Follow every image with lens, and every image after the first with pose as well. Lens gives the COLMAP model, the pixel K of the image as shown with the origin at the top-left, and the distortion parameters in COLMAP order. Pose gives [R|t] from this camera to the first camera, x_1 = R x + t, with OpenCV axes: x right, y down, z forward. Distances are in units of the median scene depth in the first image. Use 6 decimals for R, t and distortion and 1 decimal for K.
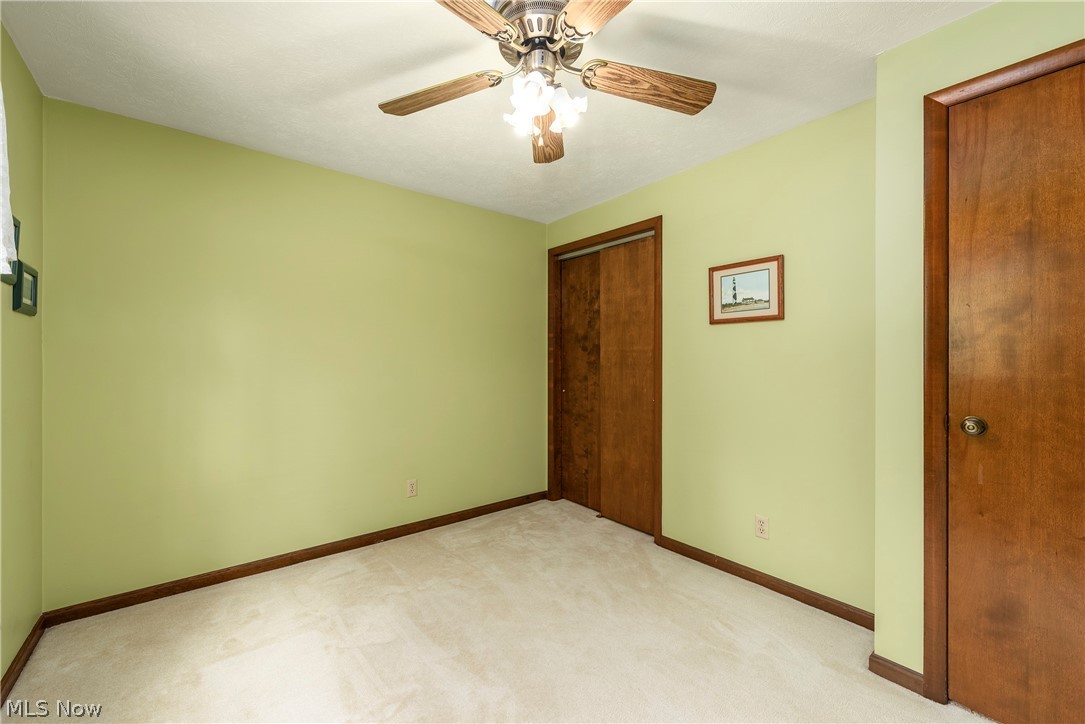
lens RADIAL K [[434.7, 0, 537.1], [0, 434.7, 360.5], [0, 0, 1]] dist [-0.000395, -0.000496]
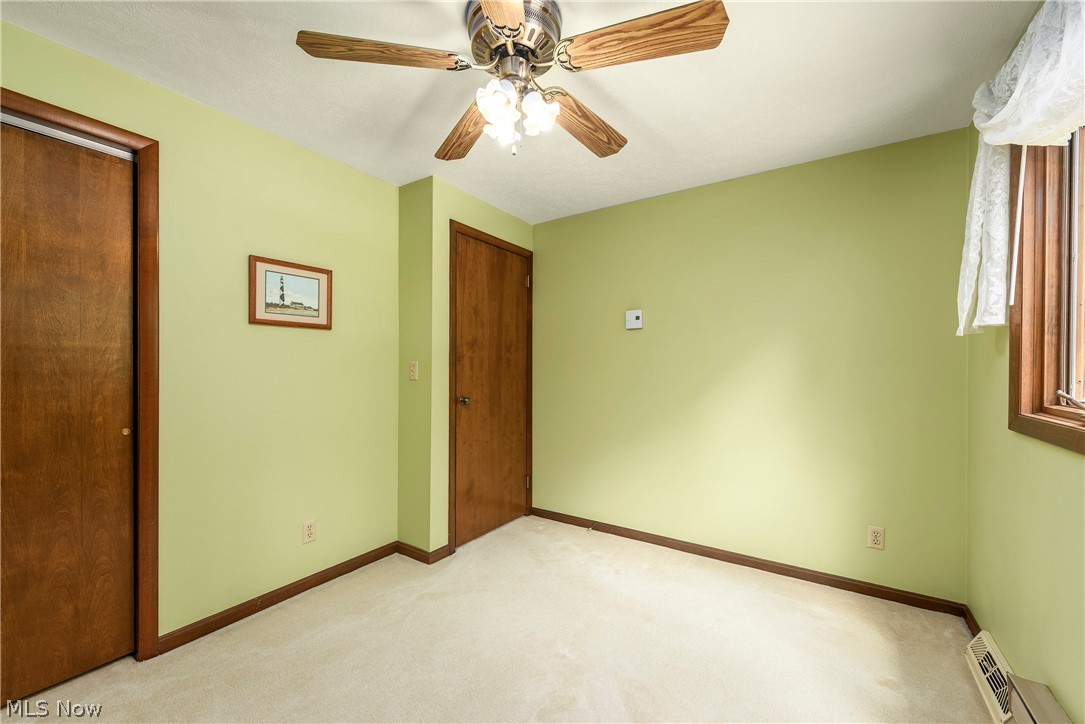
lens RADIAL K [[434.7, 0, 537.1], [0, 434.7, 360.5], [0, 0, 1]] dist [-0.000395, -0.000496]
pose [[-0.311299, 0.004995, 0.950299, -0.615585], [-0.007971, 0.999937, -0.007867, -0.011719], [-0.950279, -0.010024, -0.311239, 0.817090]]
